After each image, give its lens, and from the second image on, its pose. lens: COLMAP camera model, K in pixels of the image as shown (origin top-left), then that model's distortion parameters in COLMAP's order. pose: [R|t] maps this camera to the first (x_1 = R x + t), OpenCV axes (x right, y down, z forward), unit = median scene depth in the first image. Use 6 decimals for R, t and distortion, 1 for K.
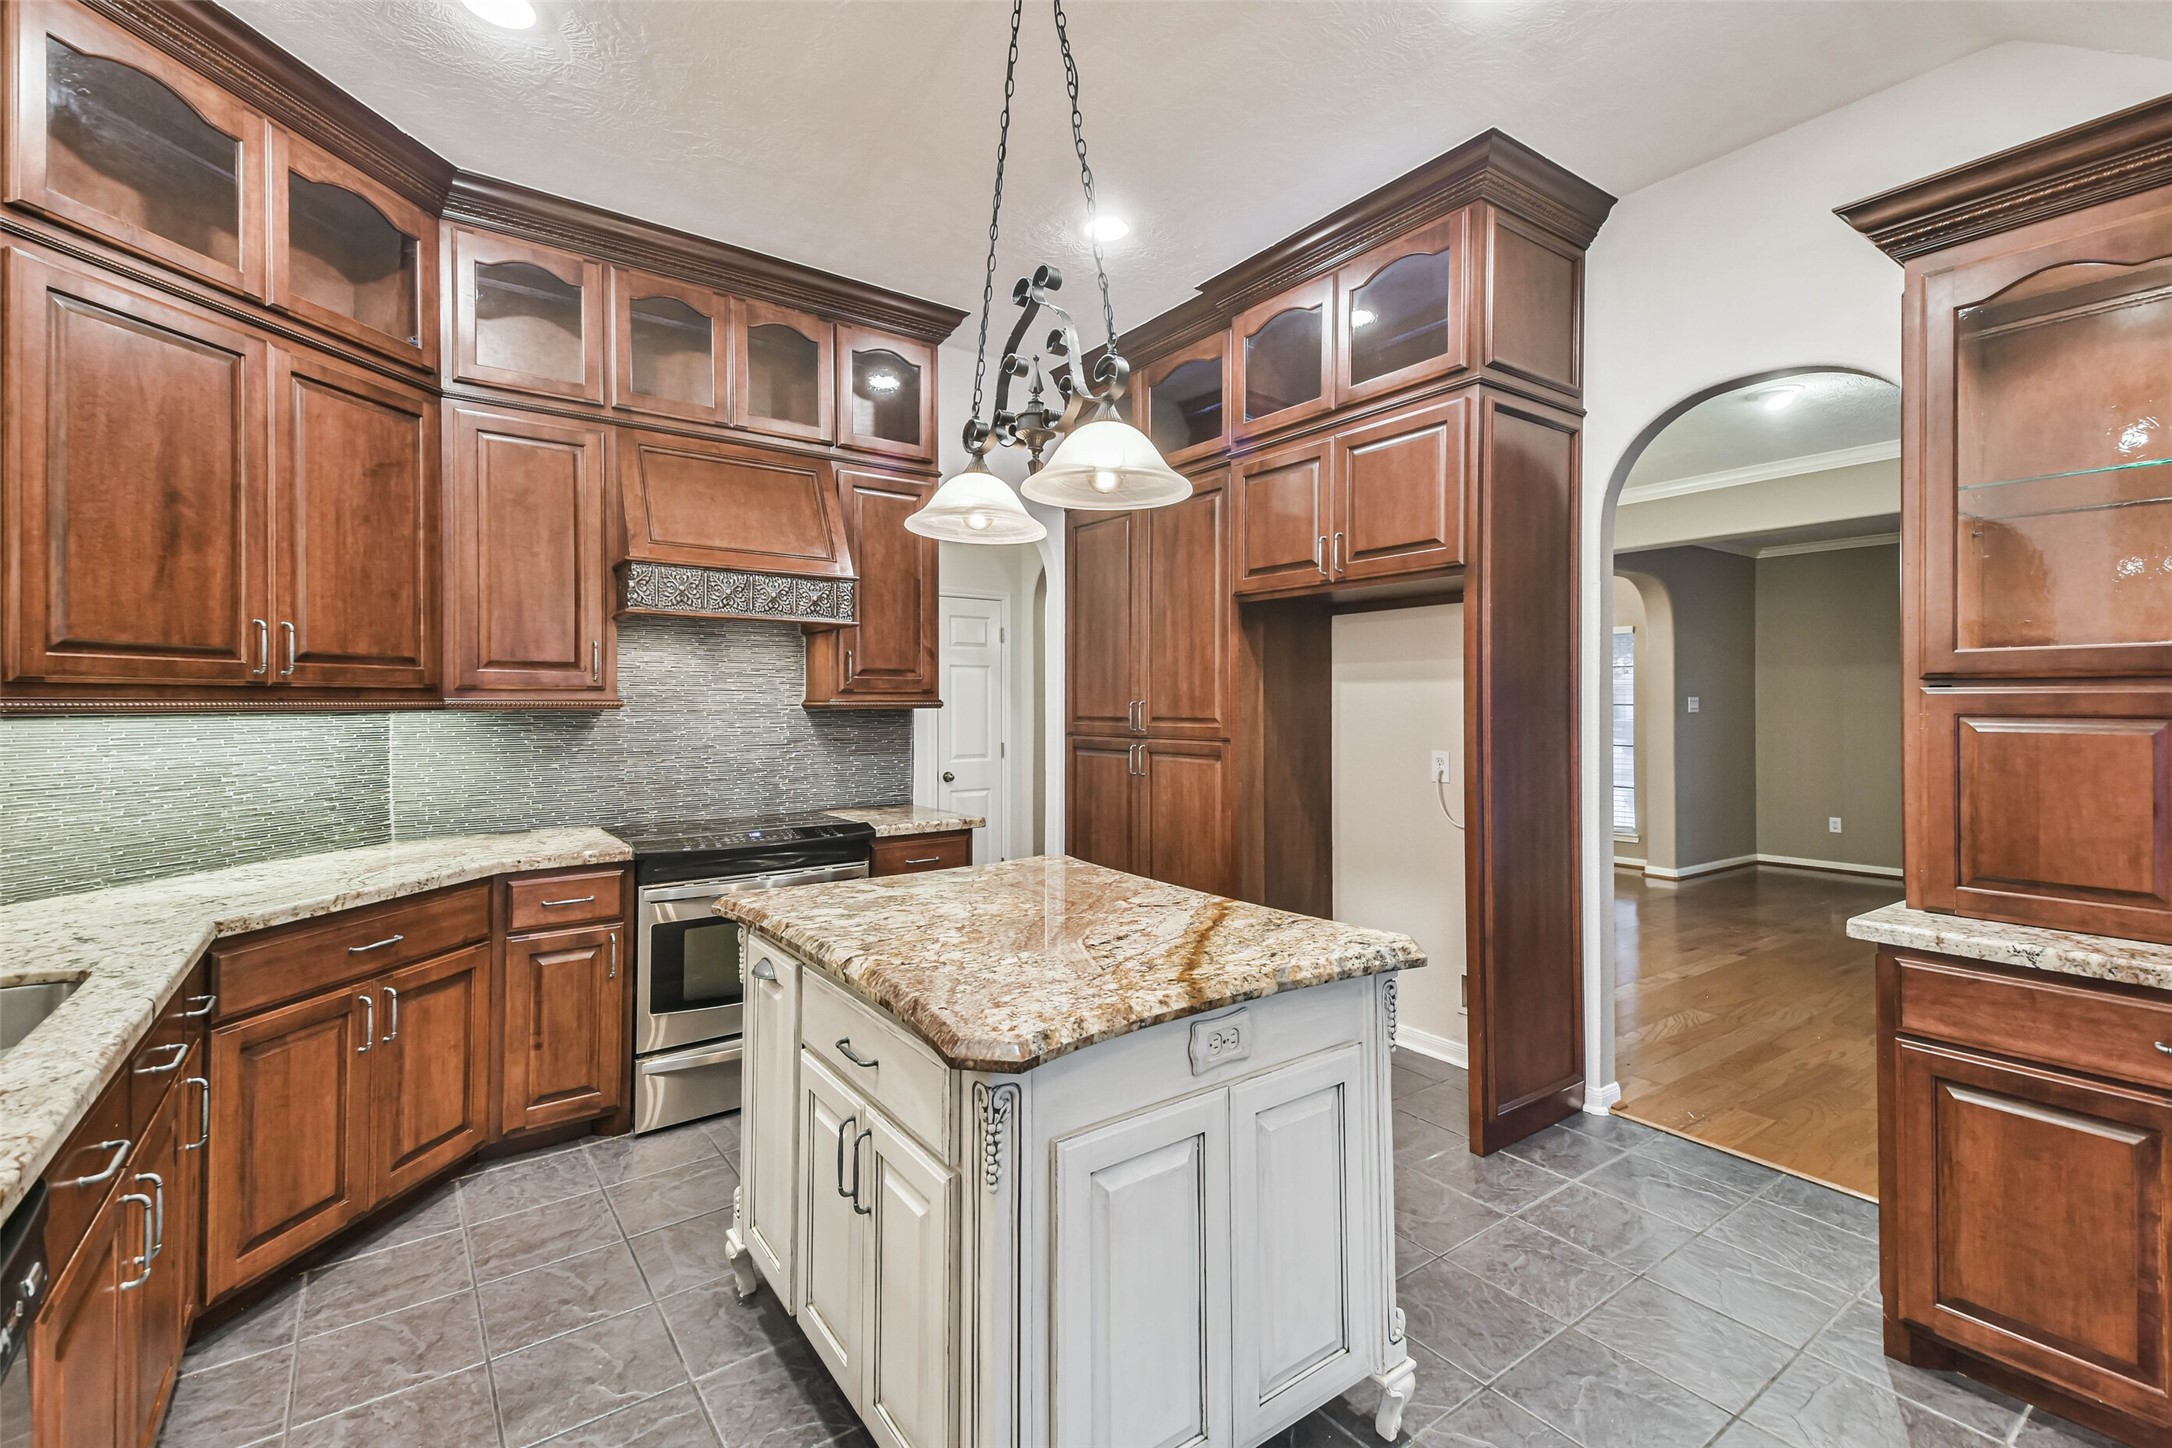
lens RADIAL K [[959.1, 0, 1089.1], [0, 959.1, 699.3], [0, 0, 1]] dist [0.066625, -0.024814]
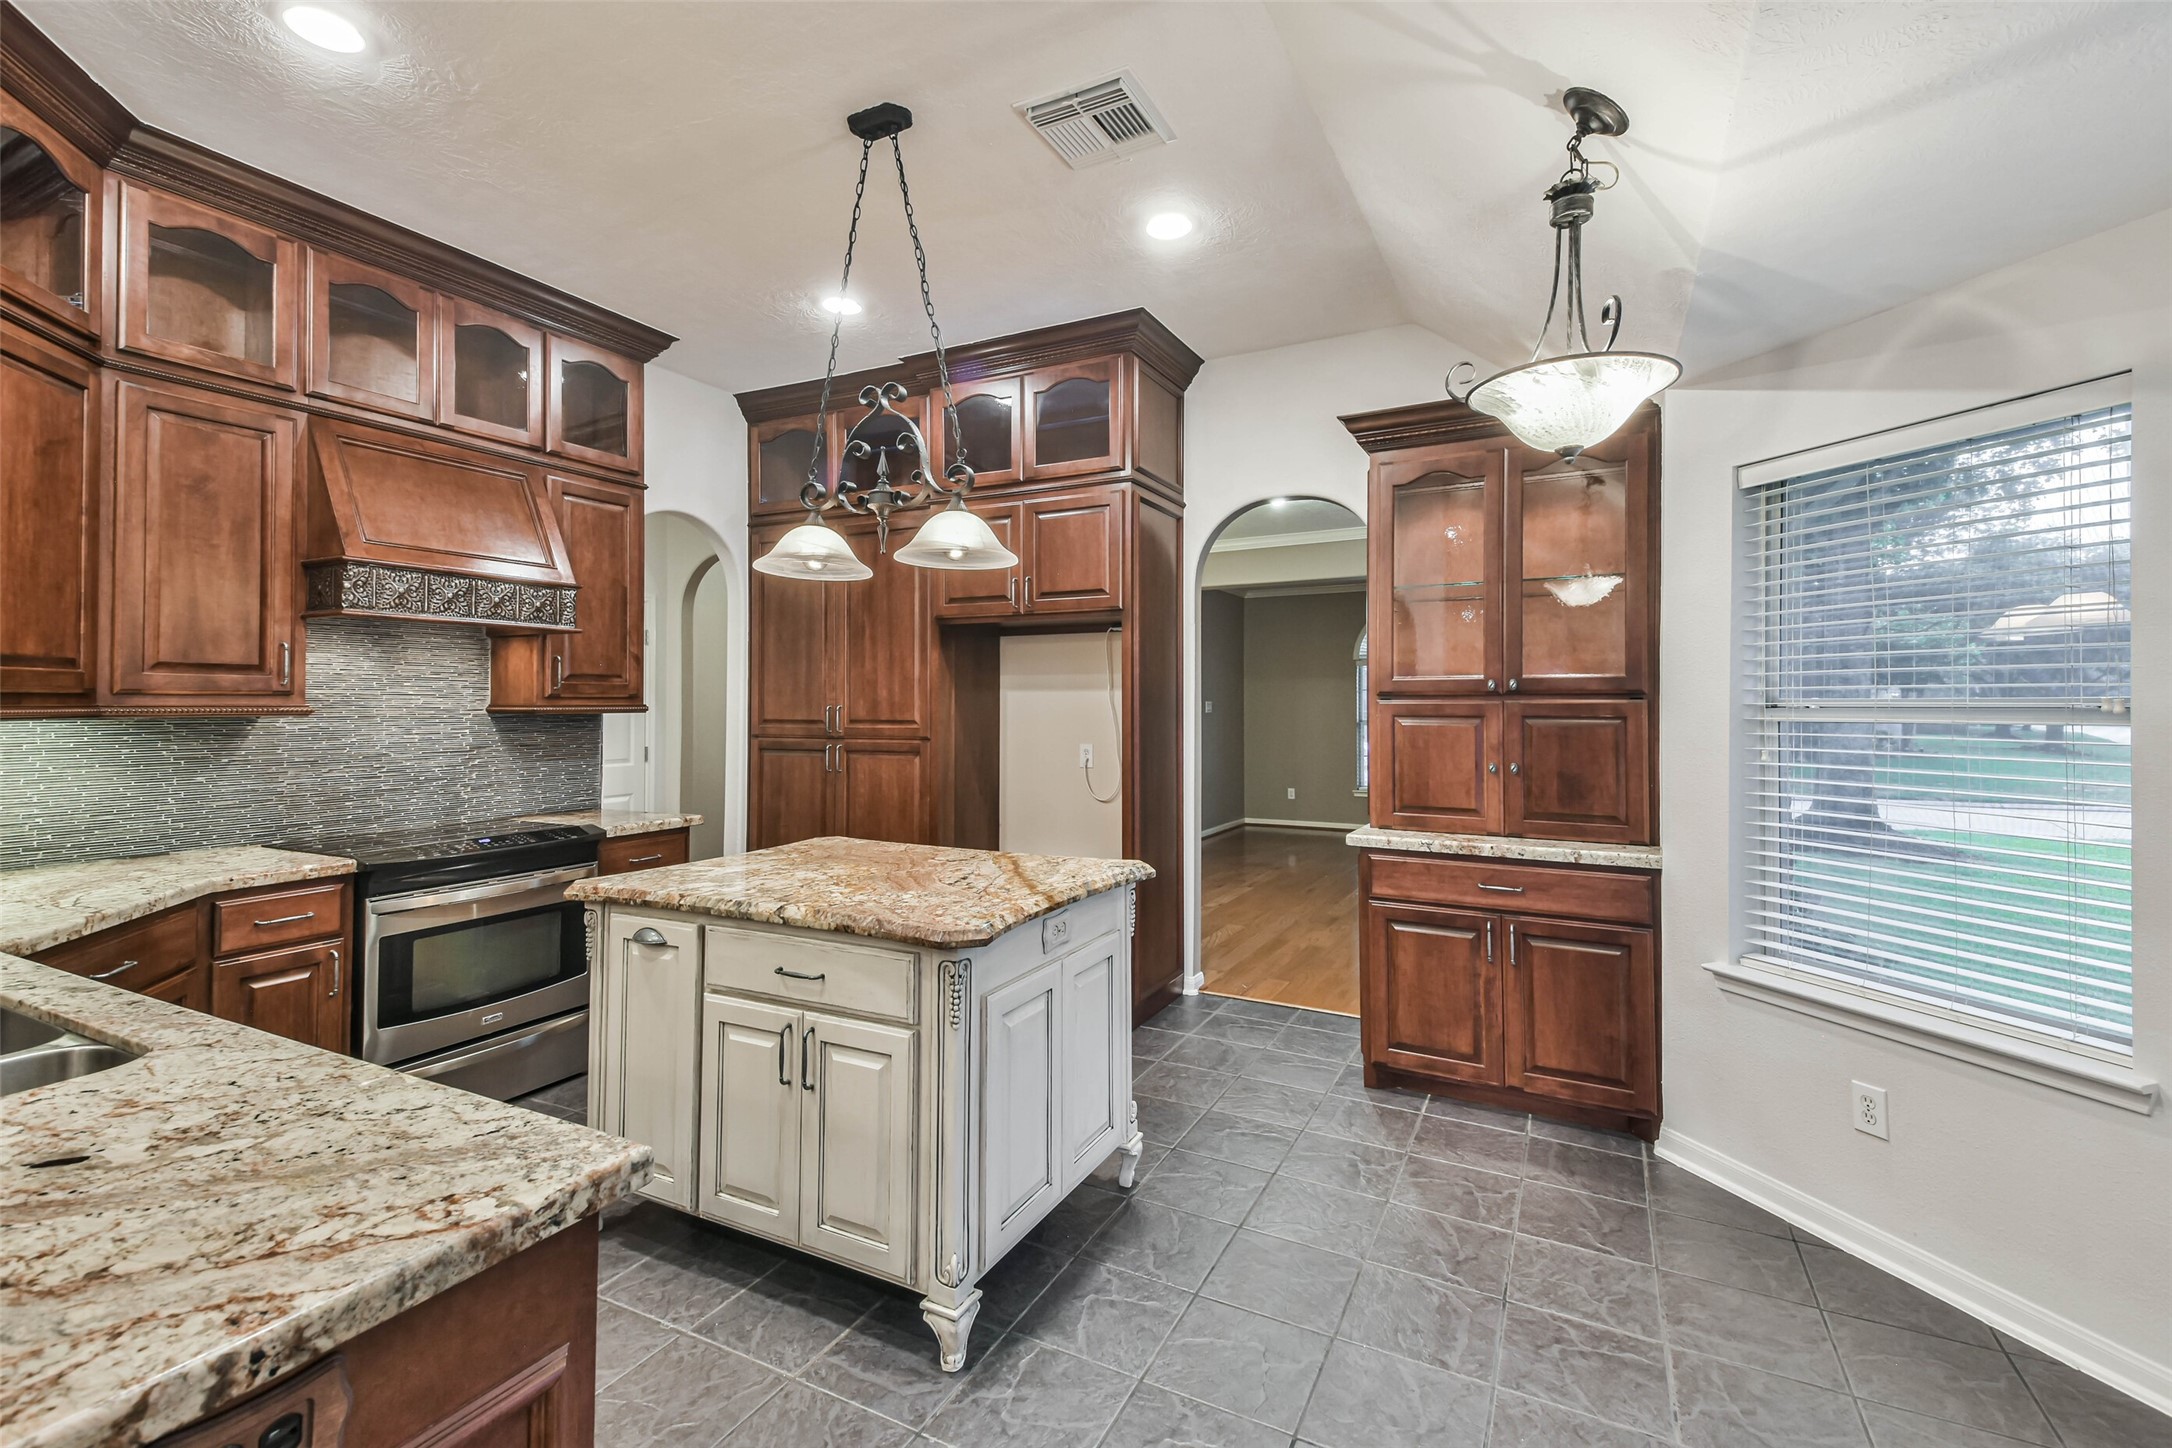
lens RADIAL K [[959.1, 0, 1084.8], [0, 959.1, 691.0], [0, 0, 1]] dist [0.066625, -0.024814]
pose [[0.896398, 0.006854, 0.443197, -0.254720], [-0.002607, 0.999945, -0.010190, -0.006196], [-0.443242, 0.007979, 0.896366, -0.197253]]
